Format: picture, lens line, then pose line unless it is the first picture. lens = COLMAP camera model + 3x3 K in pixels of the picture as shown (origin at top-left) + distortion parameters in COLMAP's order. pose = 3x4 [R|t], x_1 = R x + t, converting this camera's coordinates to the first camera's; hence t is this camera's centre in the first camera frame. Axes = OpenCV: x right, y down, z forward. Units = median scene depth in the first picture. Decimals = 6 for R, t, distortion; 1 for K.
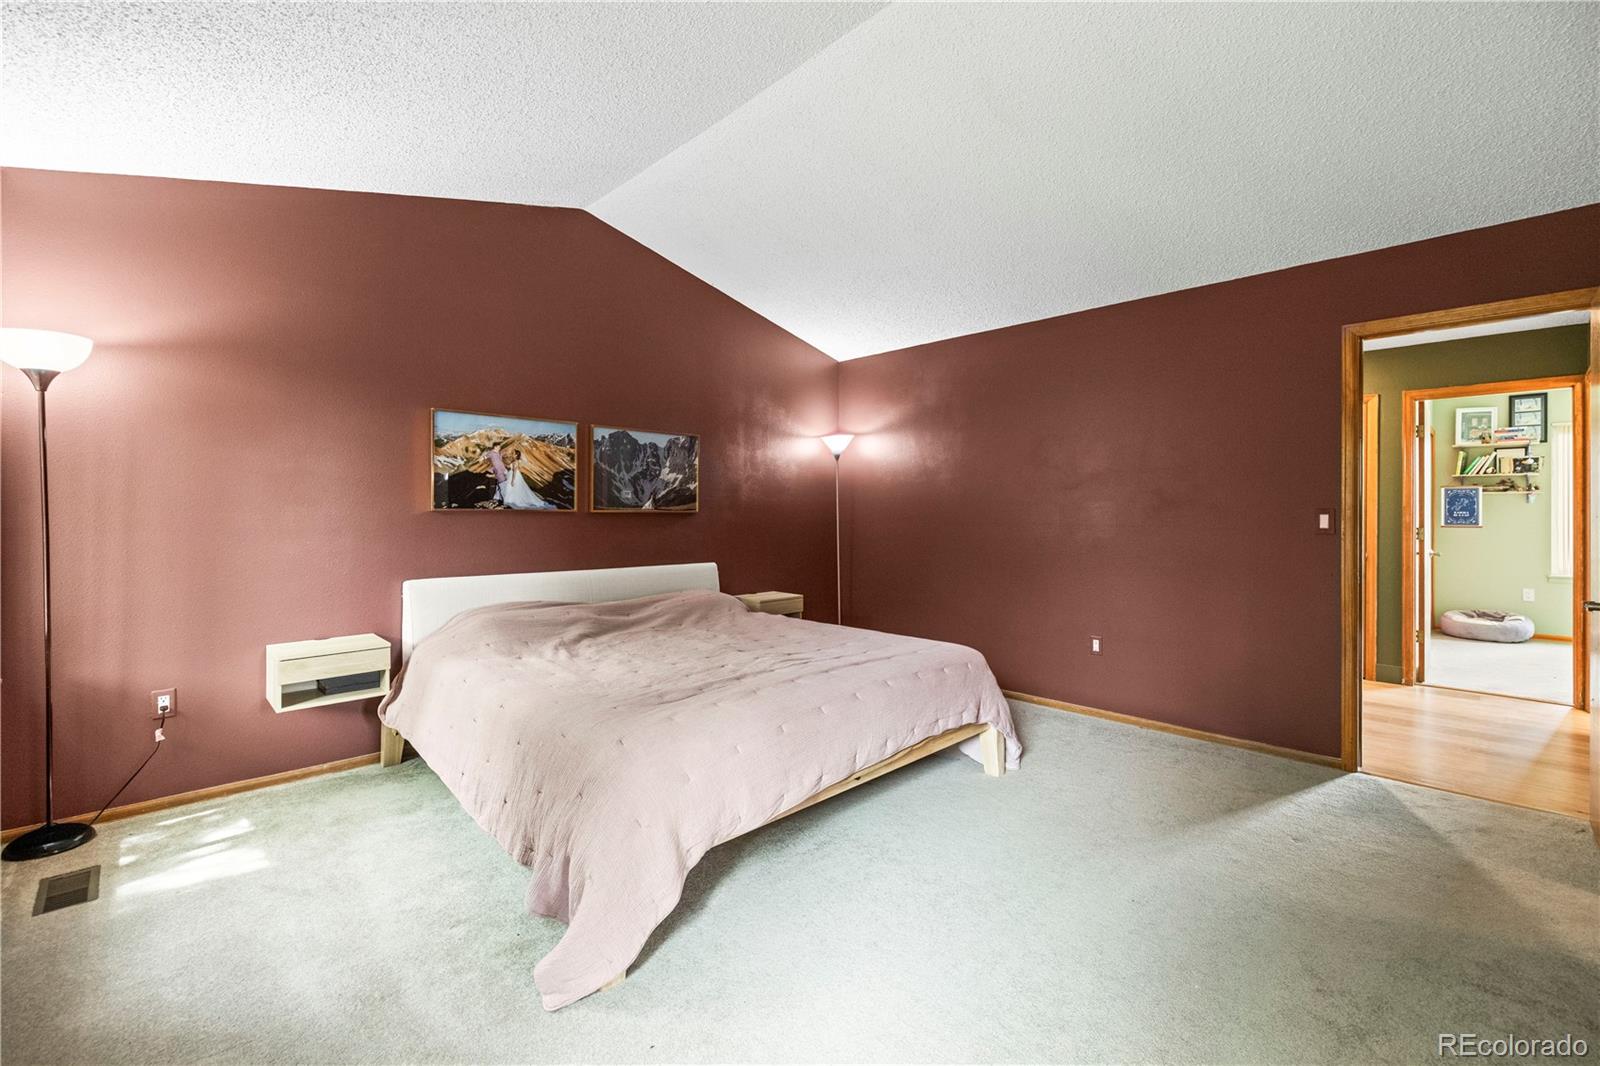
lens RADIAL K [[680.1, 0, 803.7], [0, 680.1, 520.6], [0, 0, 1]] dist [0.001681, 0.000299]
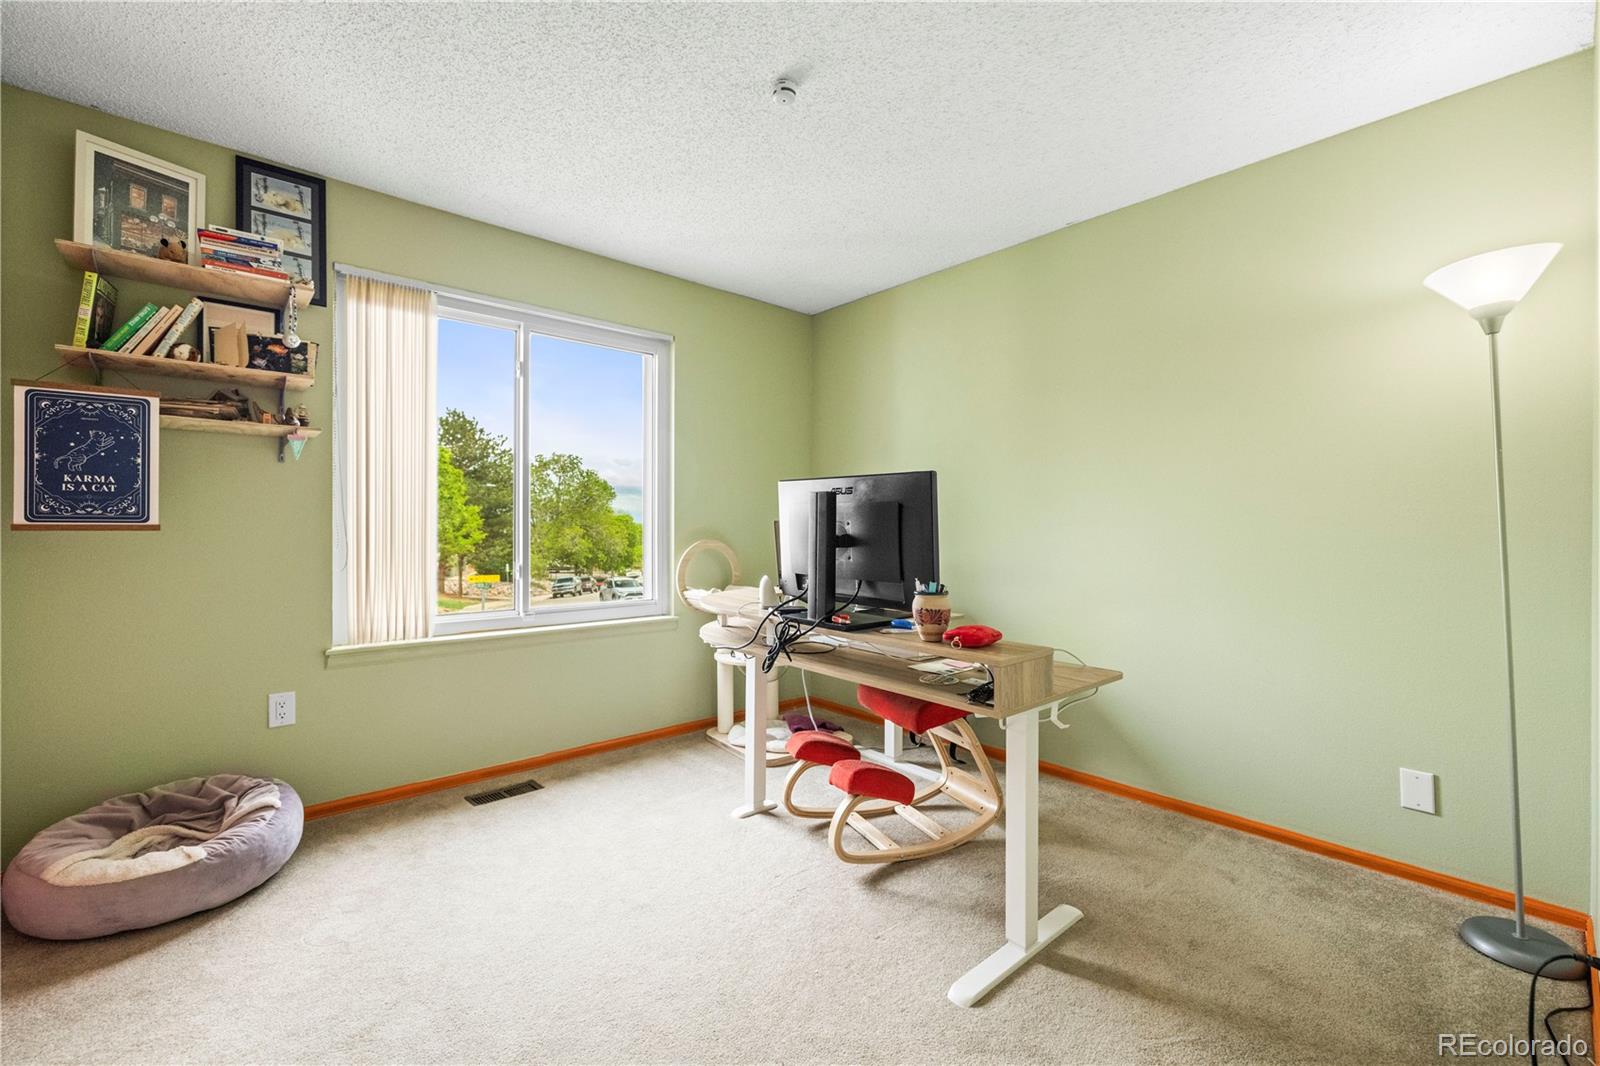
lens RADIAL K [[680.1, 0, 799.2], [0, 680.1, 522.8], [0, 0, 1]] dist [0.001681, 0.000299]
pose [[0.058314, 0.002710, 0.998295, 0.704647], [0.001837, 0.999994, -0.002822, 0.008521], [-0.998297, 0.001998, 0.058309, 0.693034]]
